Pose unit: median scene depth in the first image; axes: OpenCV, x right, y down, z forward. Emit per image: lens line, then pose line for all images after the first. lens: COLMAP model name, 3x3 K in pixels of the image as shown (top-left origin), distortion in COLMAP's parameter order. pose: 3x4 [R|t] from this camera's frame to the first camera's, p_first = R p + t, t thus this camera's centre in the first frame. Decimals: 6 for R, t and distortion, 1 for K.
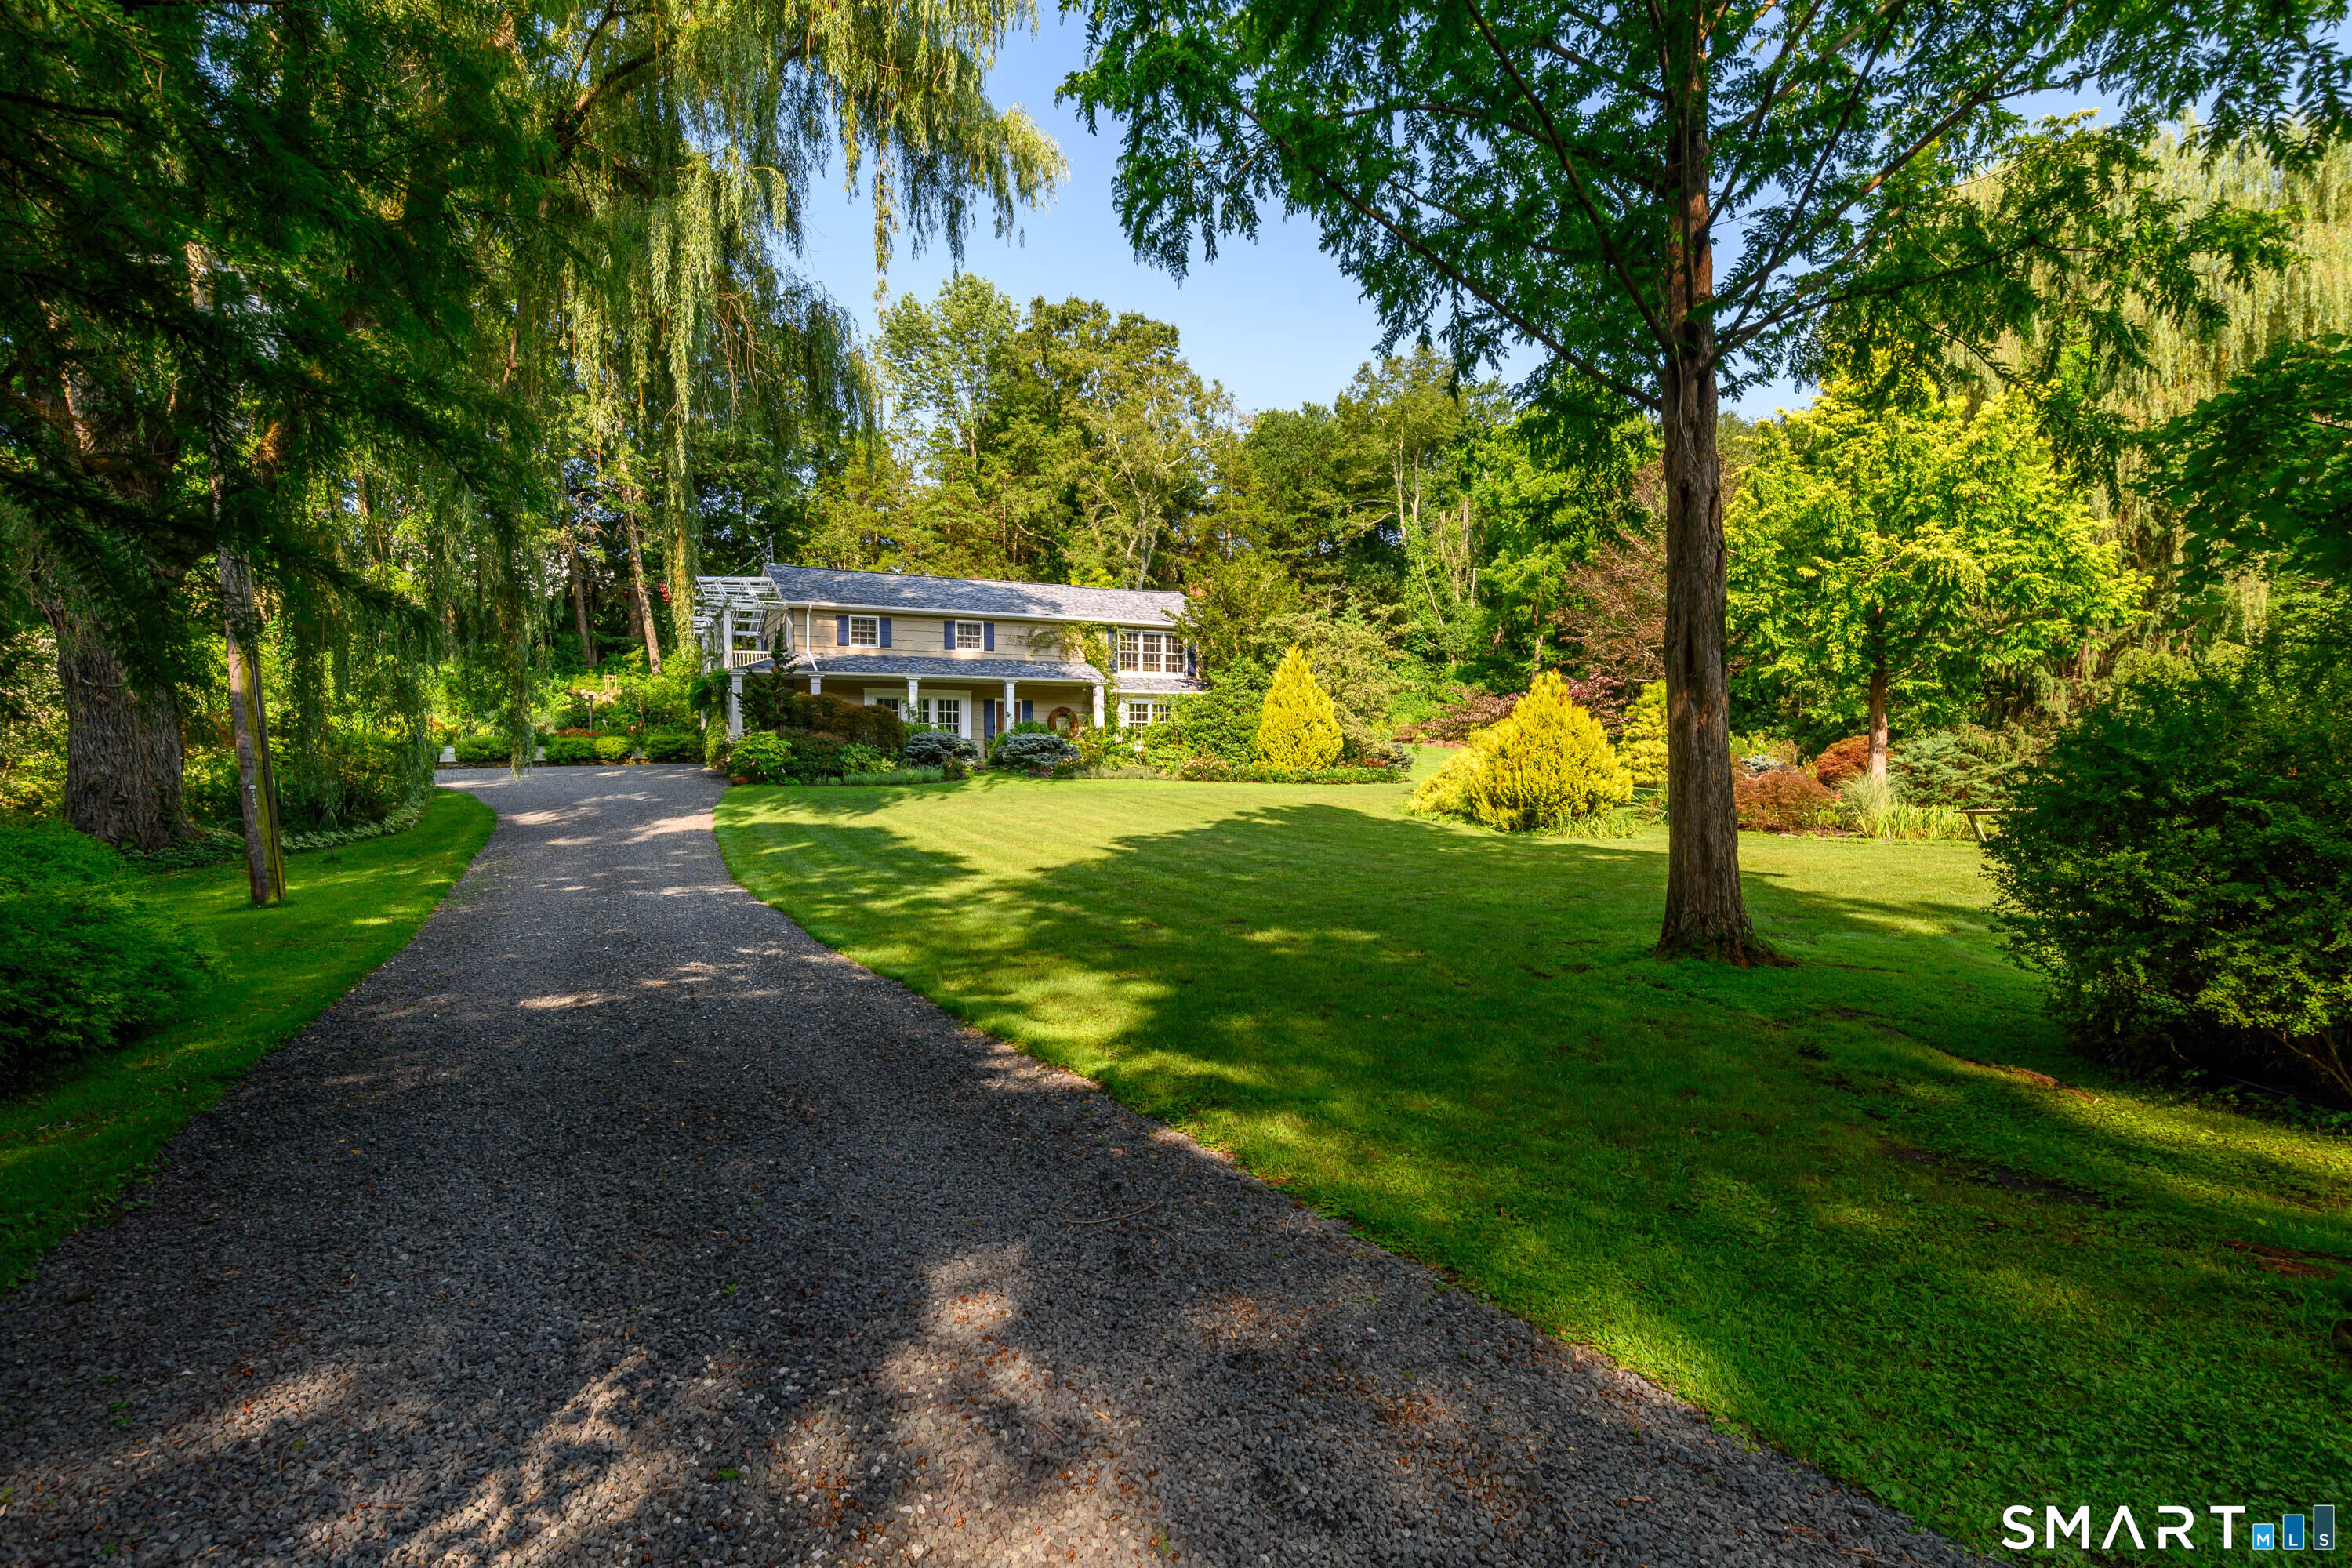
lens RADIAL K [[1168.6, 0, 1180.0], [0, 1168.6, 787.6], [0, 0, 1]] dist [0.004946, 0.000536]
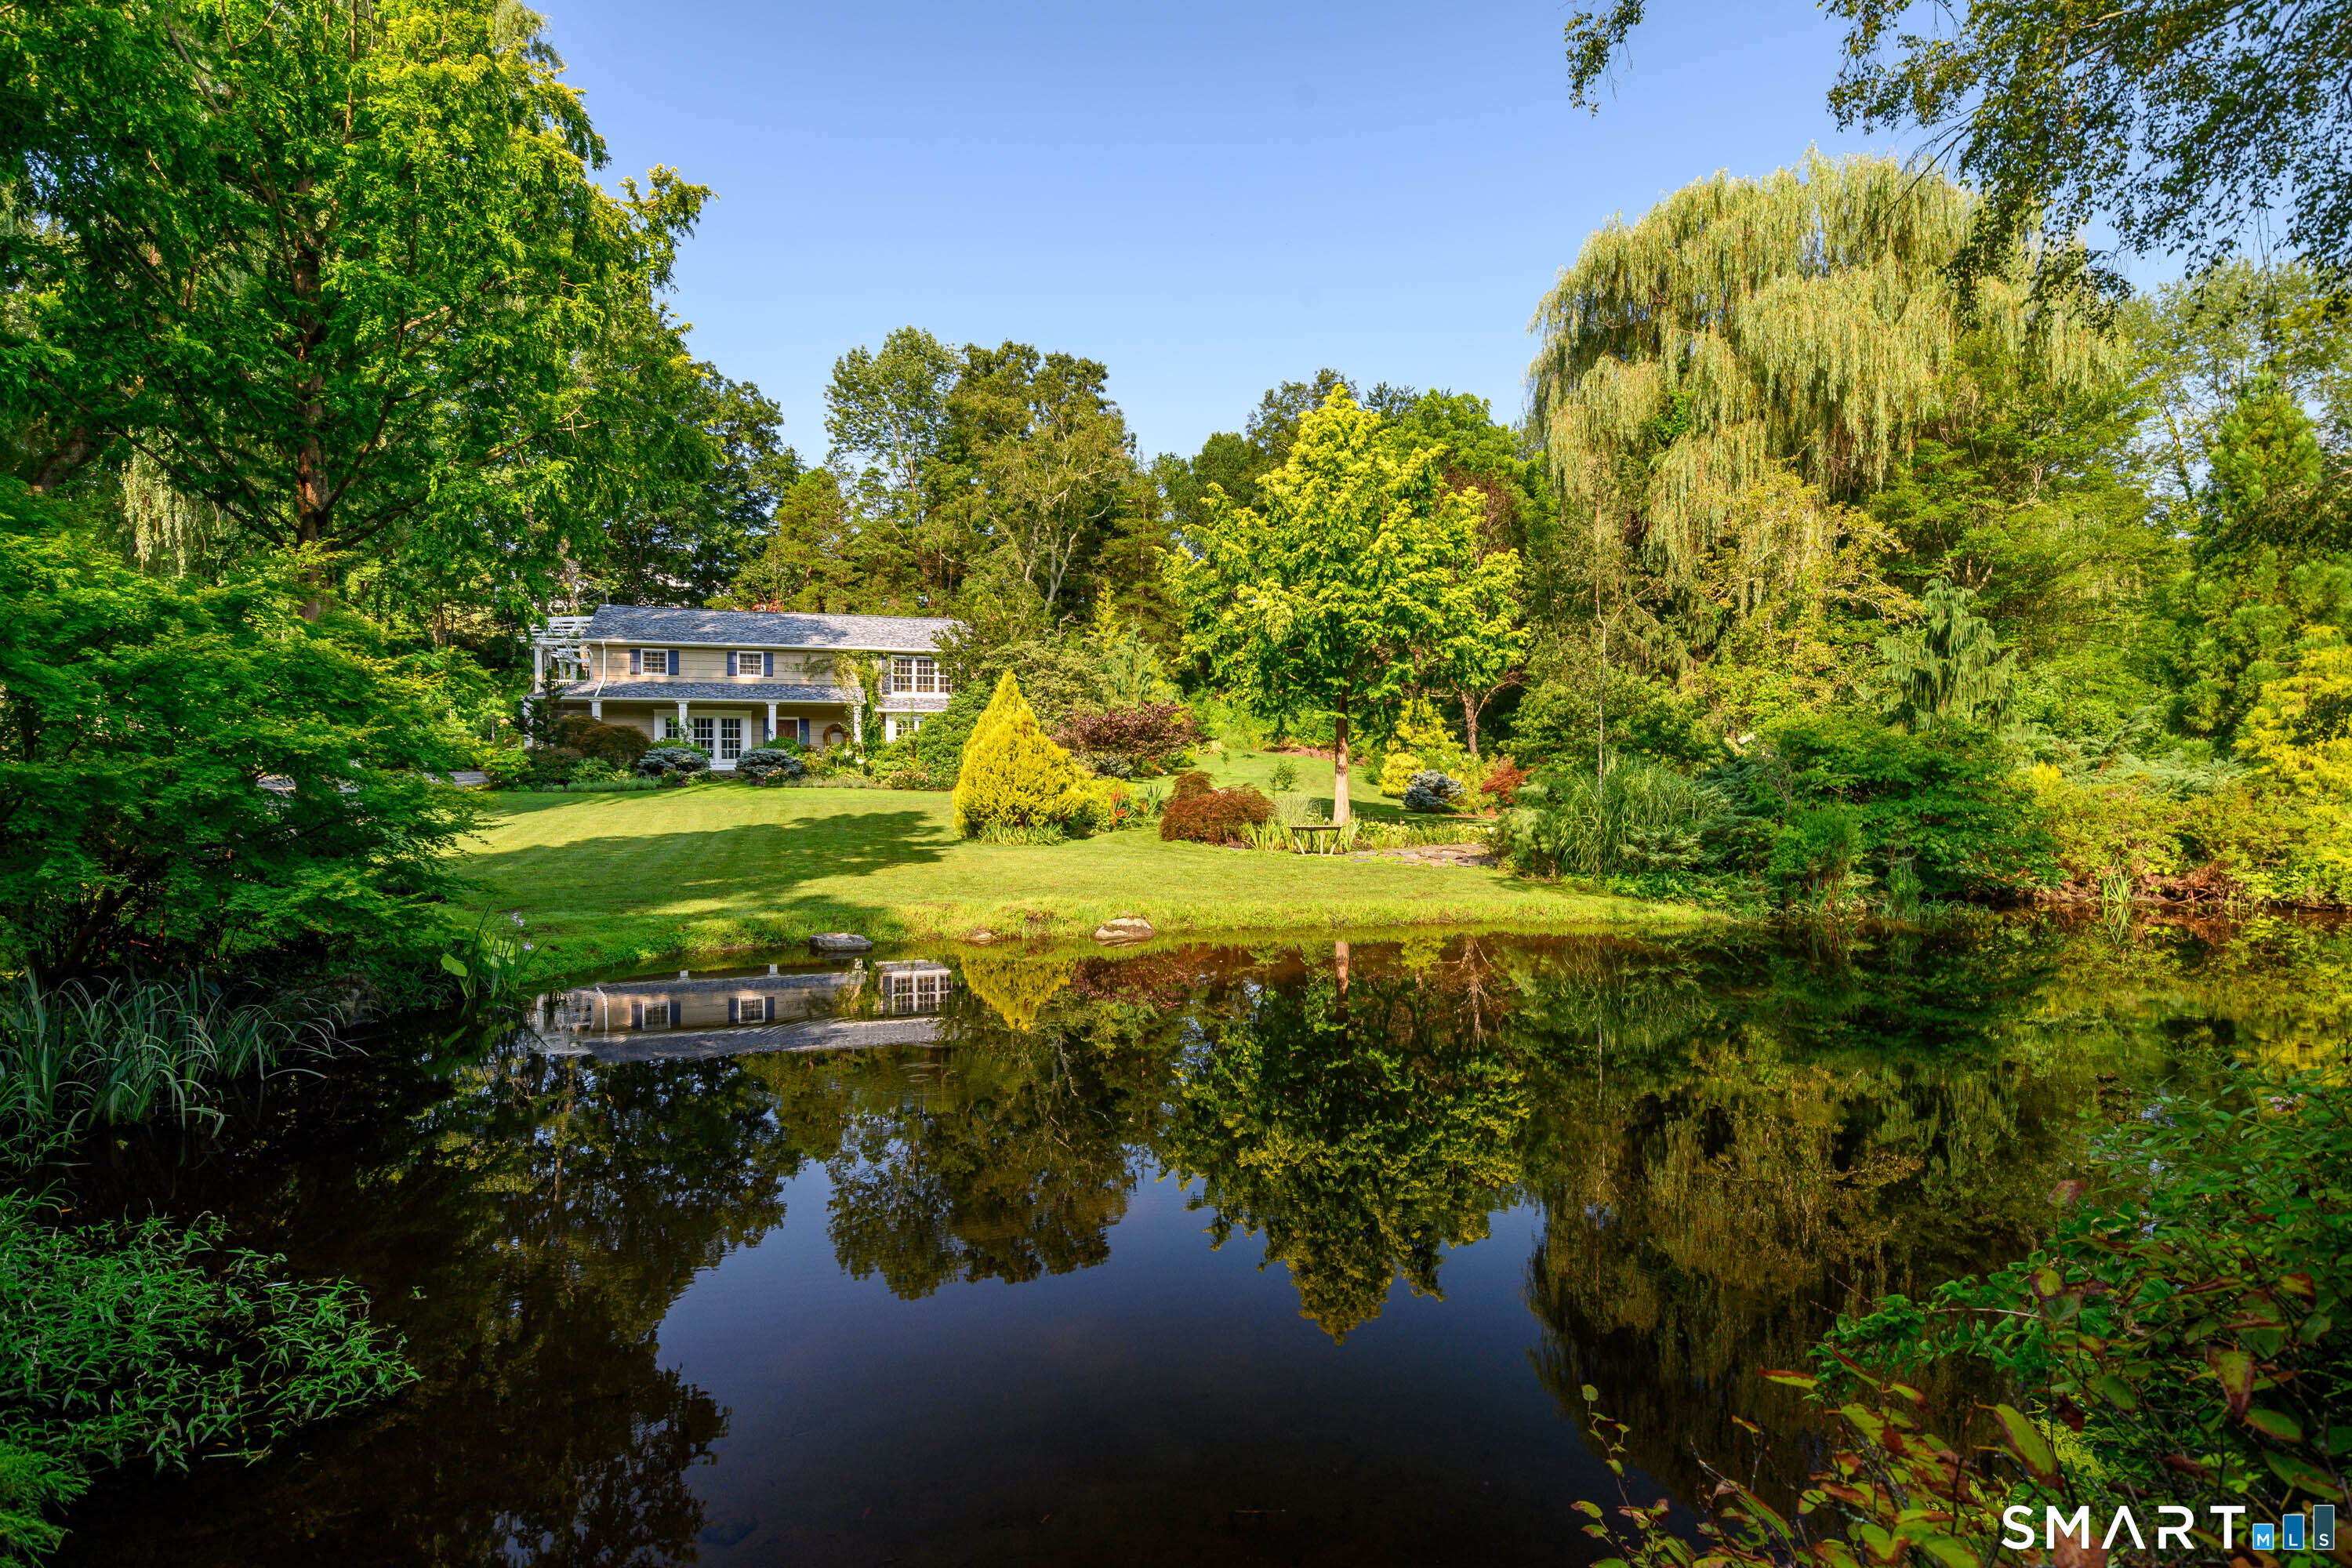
lens RADIAL K [[1168.6, 0, 1158.6], [0, 1168.6, 768.1], [0, 0, 1]] dist [0.004946, 0.000536]
pose [[0.986136, 0.006194, -0.165824, 0.422198], [-0.008791, 0.999850, -0.014928, -0.011303], [0.165706, 0.016179, 0.986042, -0.090277]]
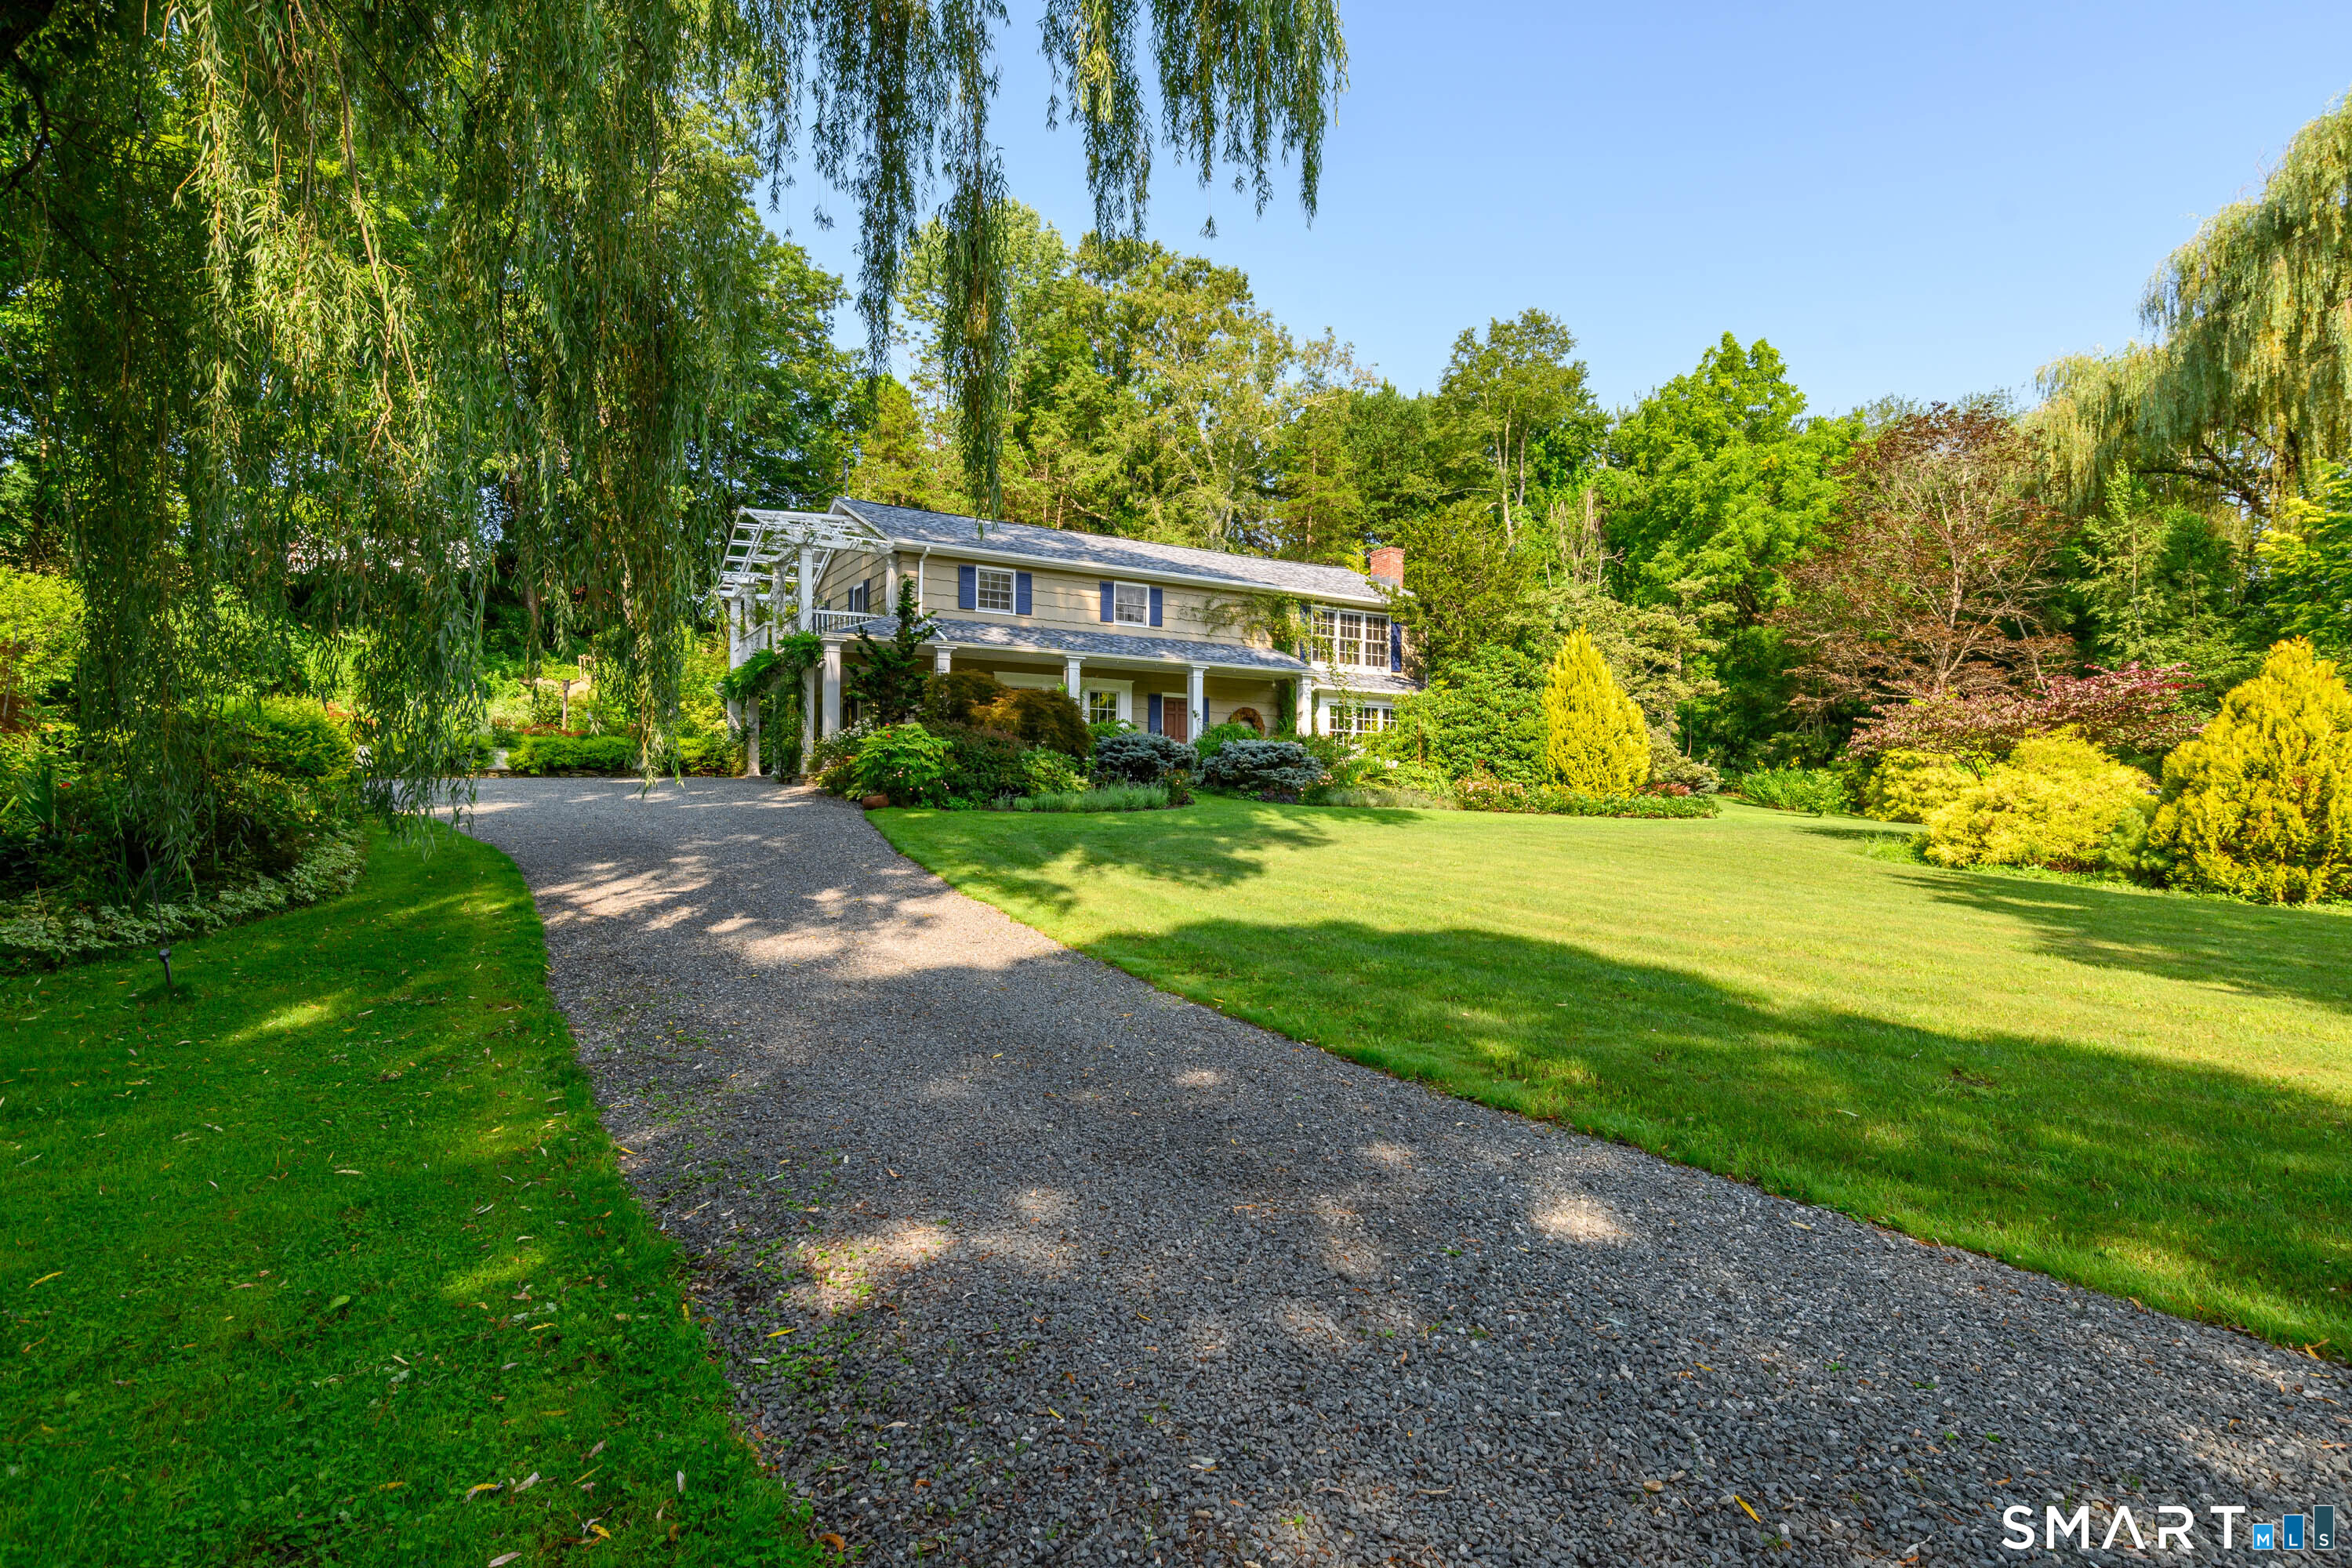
lens RADIAL K [[1168.6, 0, 1186.0], [0, 1168.6, 803.5], [0, 0, 1]] dist [0.004946, 0.000536]
pose [[0.996439, 0.013442, 0.083239, -0.205458], [-0.012393, 0.999837, -0.013111, 0.001147], [-0.083402, 0.012033, 0.996443, 0.285600]]
